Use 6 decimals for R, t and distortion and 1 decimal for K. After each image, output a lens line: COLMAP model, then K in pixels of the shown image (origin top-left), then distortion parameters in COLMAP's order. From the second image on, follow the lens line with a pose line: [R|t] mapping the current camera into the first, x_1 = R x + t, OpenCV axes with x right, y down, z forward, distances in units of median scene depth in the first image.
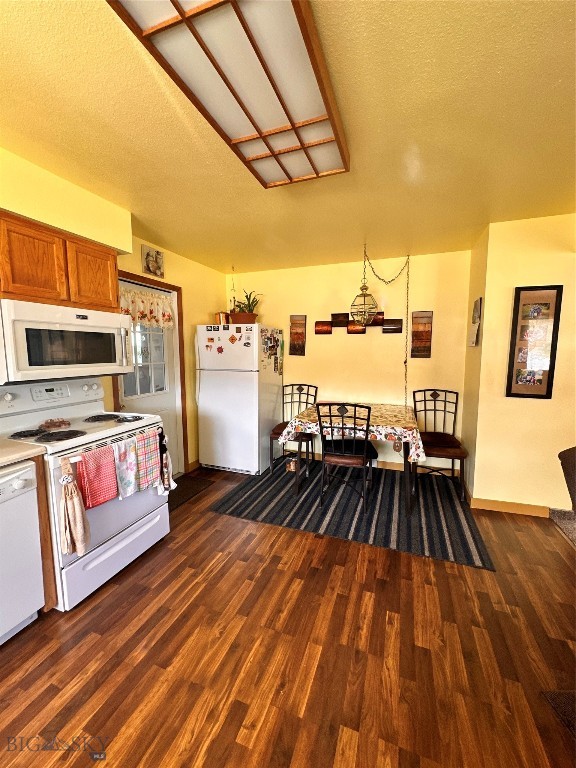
lens RADIAL K [[311.6, 0, 289.6], [0, 311.6, 382.0], [0, 0, 1]] dist [-0.017466, -0.000658]
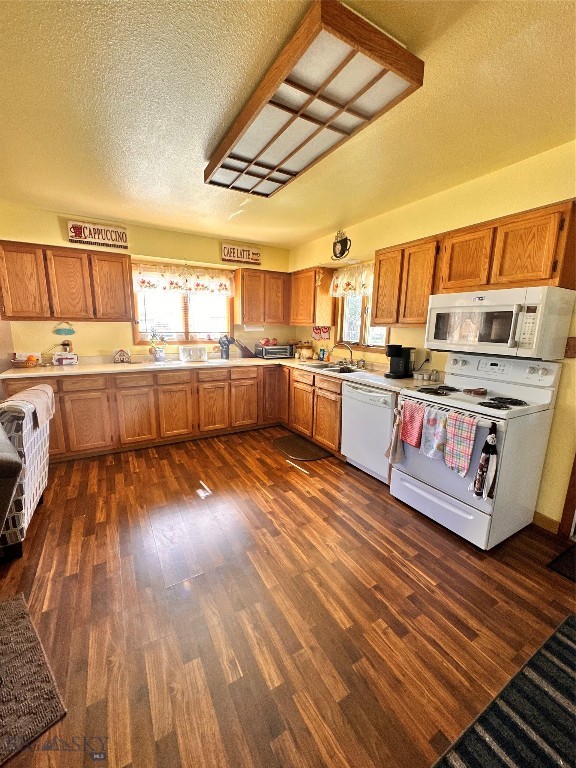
lens RADIAL K [[311.6, 0, 289.6], [0, 311.6, 382.0], [0, 0, 1]] dist [-0.017466, -0.000658]
pose [[-0.644334, 0.136239, -0.752511, 0.672892], [-0.088614, 0.964074, 0.250417, -0.150224], [0.759593, 0.228035, -0.609113, 1.304429]]
